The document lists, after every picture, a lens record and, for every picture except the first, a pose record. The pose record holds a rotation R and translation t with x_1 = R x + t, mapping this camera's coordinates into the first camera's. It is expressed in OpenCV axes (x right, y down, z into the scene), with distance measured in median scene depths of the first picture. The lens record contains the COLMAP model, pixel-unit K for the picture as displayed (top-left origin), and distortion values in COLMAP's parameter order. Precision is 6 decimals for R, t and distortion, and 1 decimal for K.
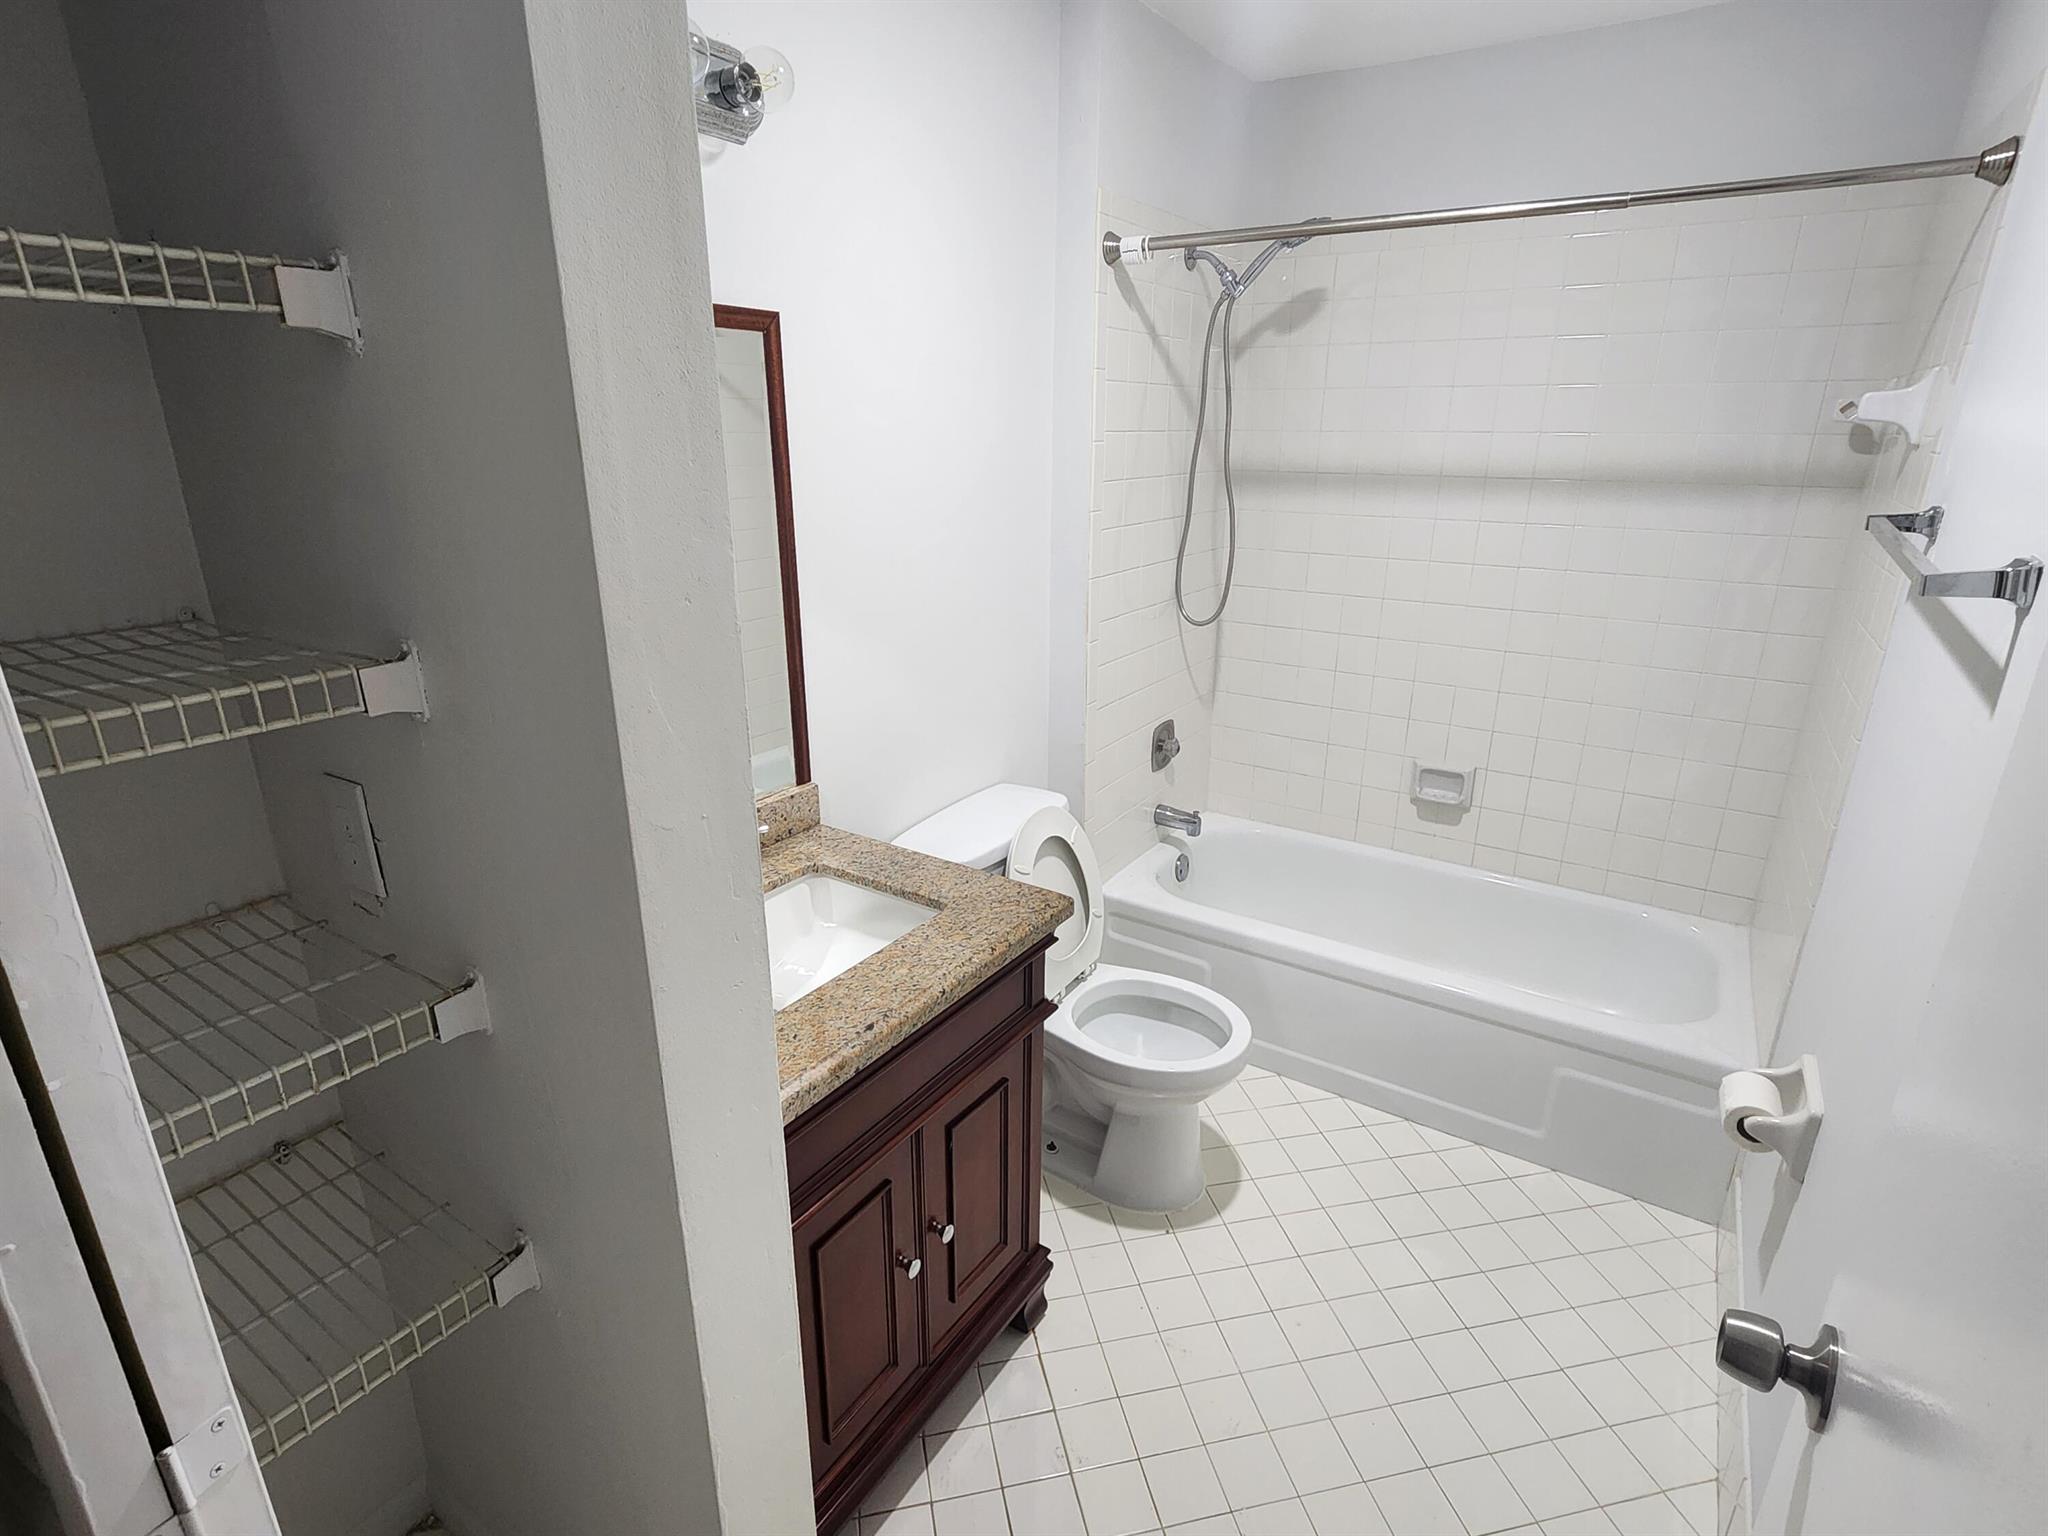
lens RADIAL K [[1163.5, 0, 1024.0], [0, 1163.5, 768.0], [0, 0, 1]] dist [0.002090, -0.001335]
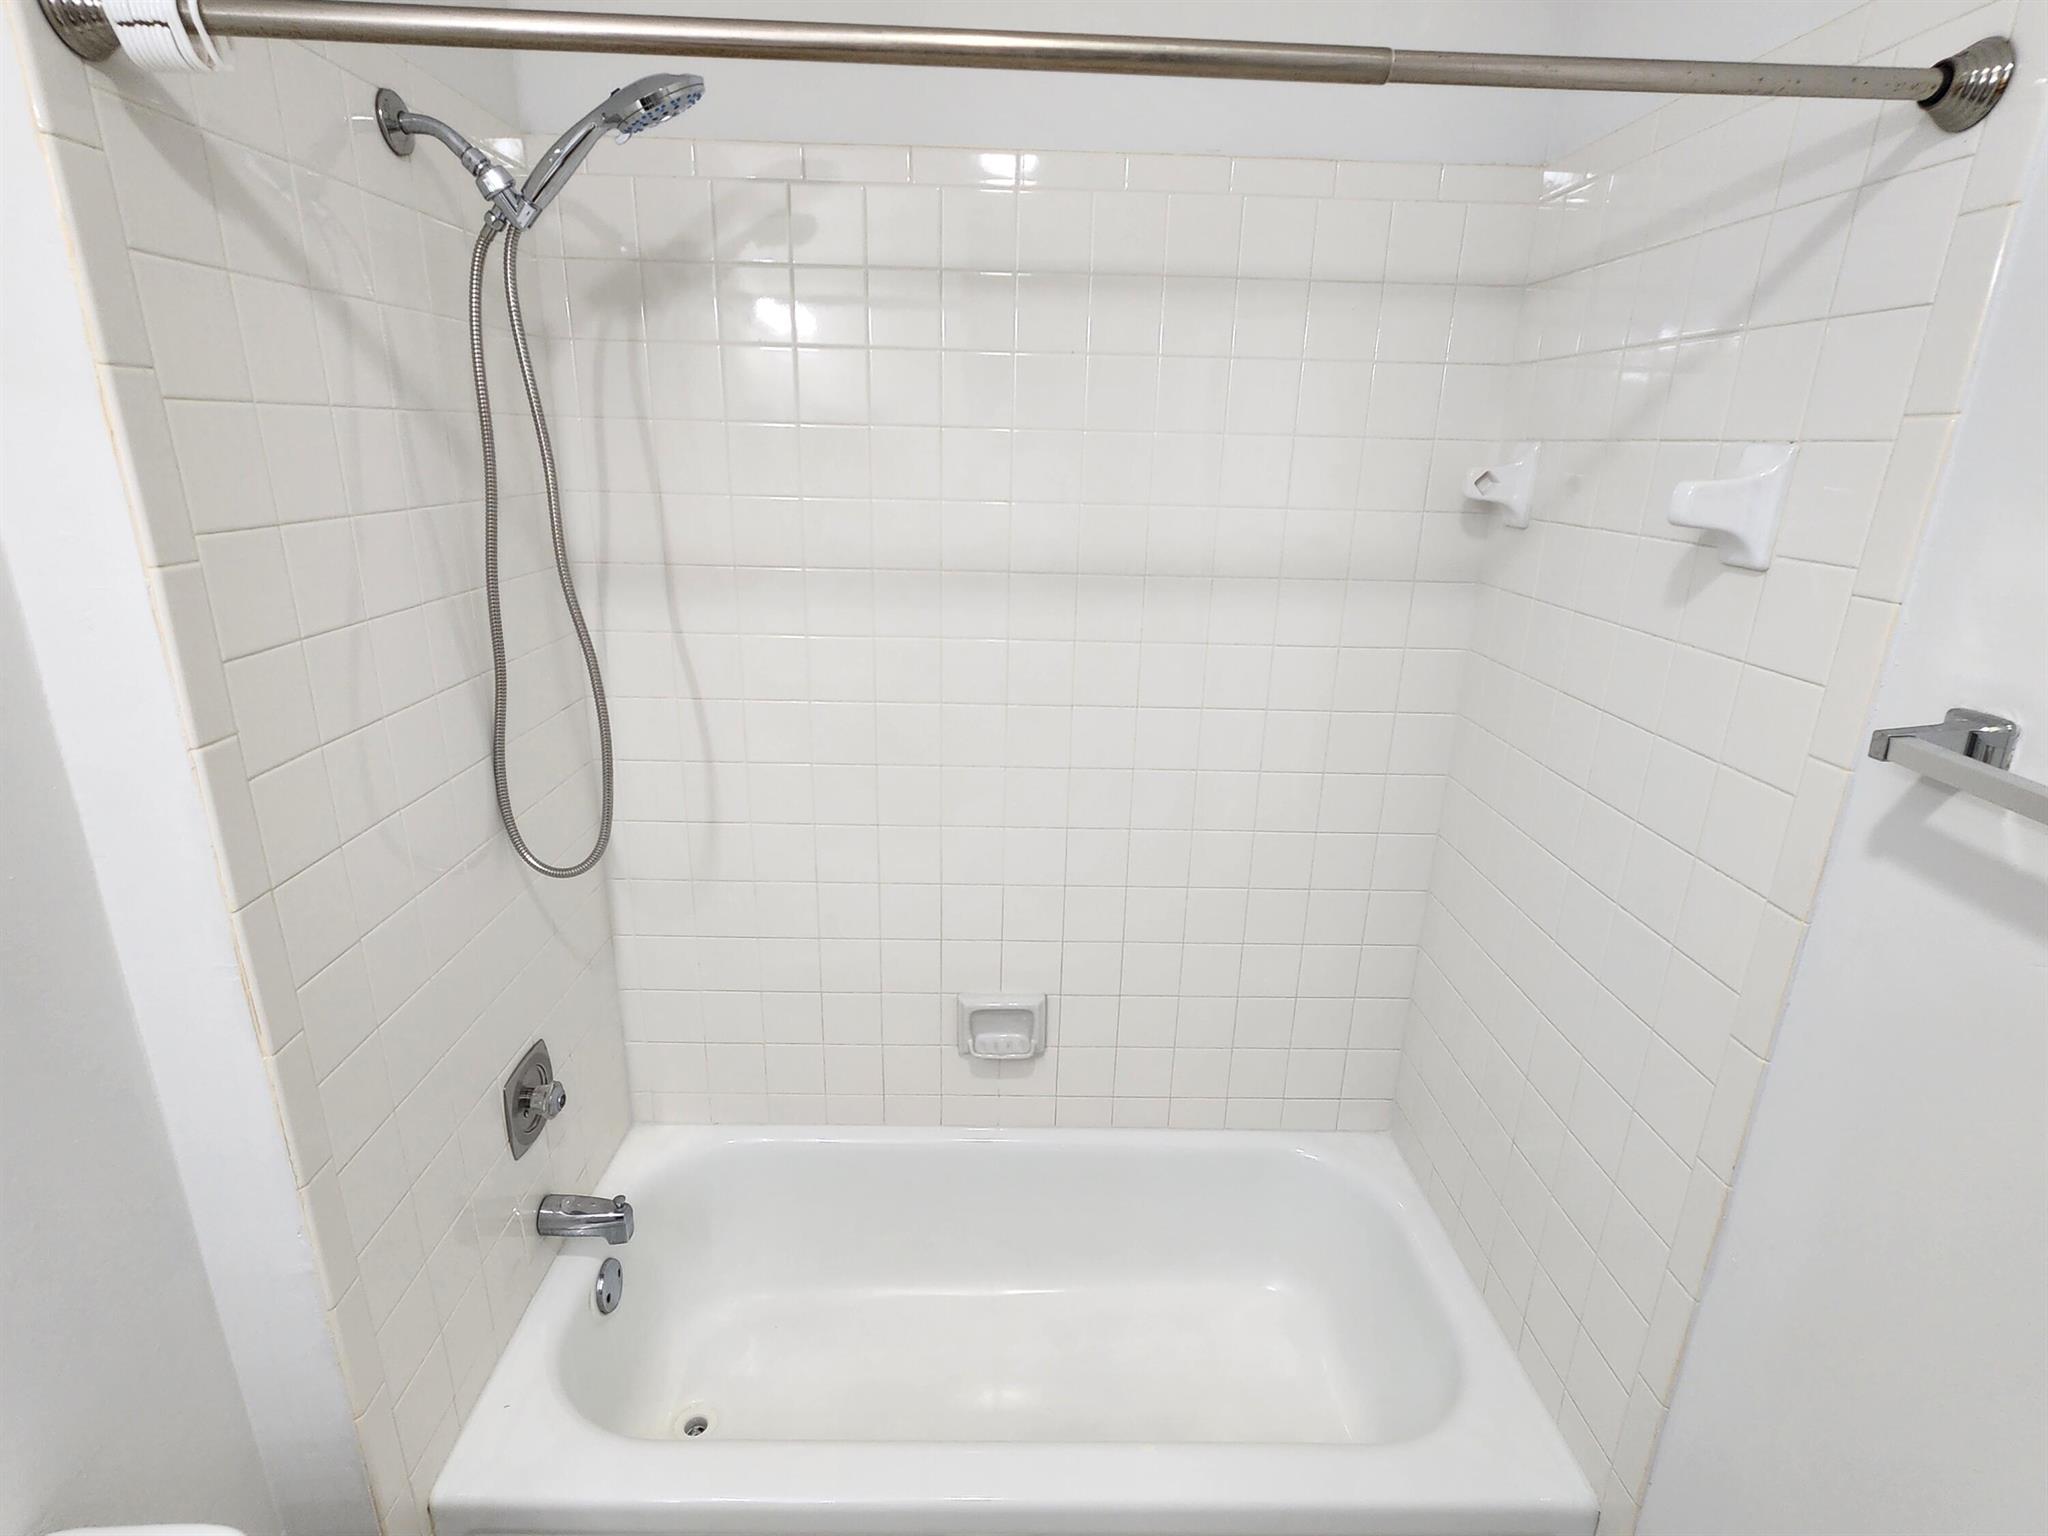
lens RADIAL K [[1017.5, 0, 1063.8], [0, 1017.5, 776.0], [0, 0, 1]] dist [0.023802, 0.000304]
pose [[0.824590, -0.163655, 0.541543, 0.094525], [0.137246, 0.986517, 0.089146, -0.178098], [-0.548831, 0.000816, 0.835933, 0.494463]]
